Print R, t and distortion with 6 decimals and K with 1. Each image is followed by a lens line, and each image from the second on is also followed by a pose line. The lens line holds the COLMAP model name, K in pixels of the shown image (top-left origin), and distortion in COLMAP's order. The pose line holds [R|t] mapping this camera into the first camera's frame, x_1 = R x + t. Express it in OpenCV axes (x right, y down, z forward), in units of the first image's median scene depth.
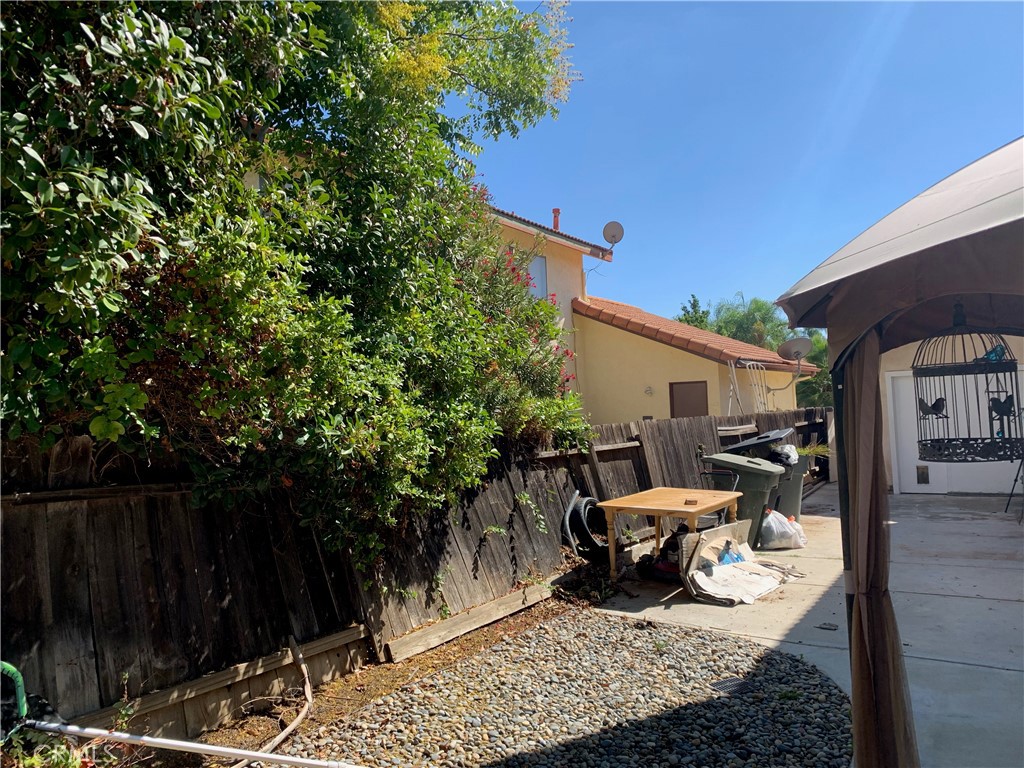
lens RADIAL K [[774.0, 0, 512.0], [0, 774.0, 384.0], [0, 0, 1]] dist [0.073568, -0.120813]
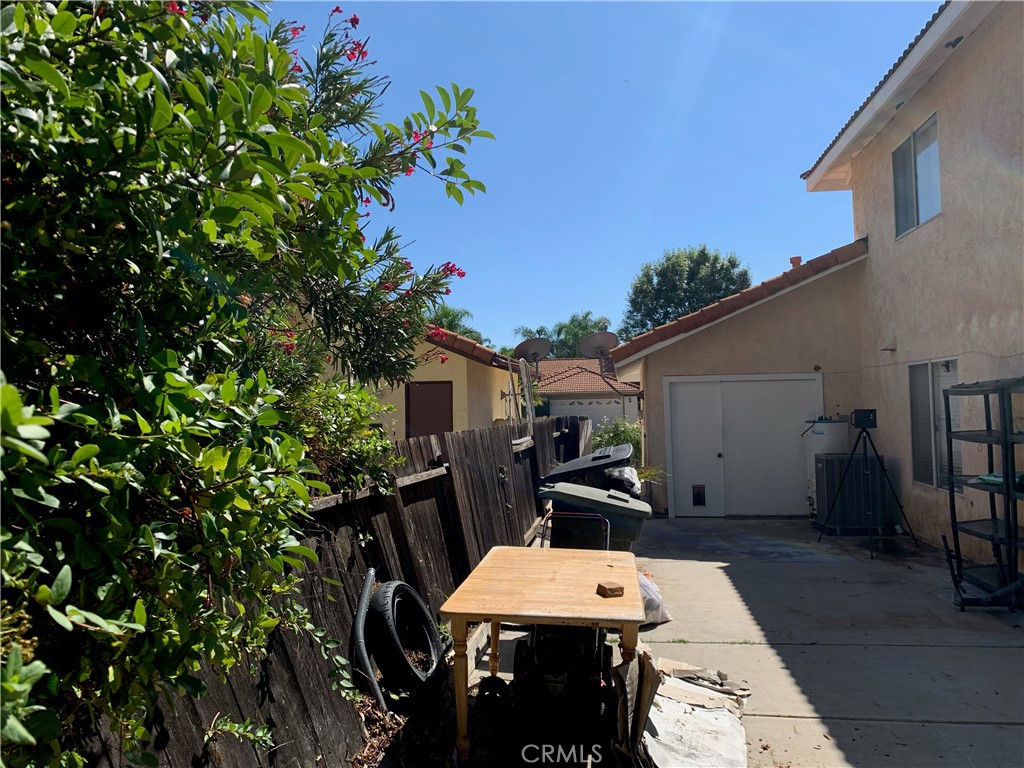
lens RADIAL K [[774.0, 0, 512.0], [0, 774.0, 384.0], [0, 0, 1]] dist [0.073568, -0.120813]
pose [[0.908827, 0.033651, 0.415815, -0.052533], [-0.029927, 0.999432, -0.015473, 0.018919], [-0.416099, 0.001618, 0.909318, 0.490675]]
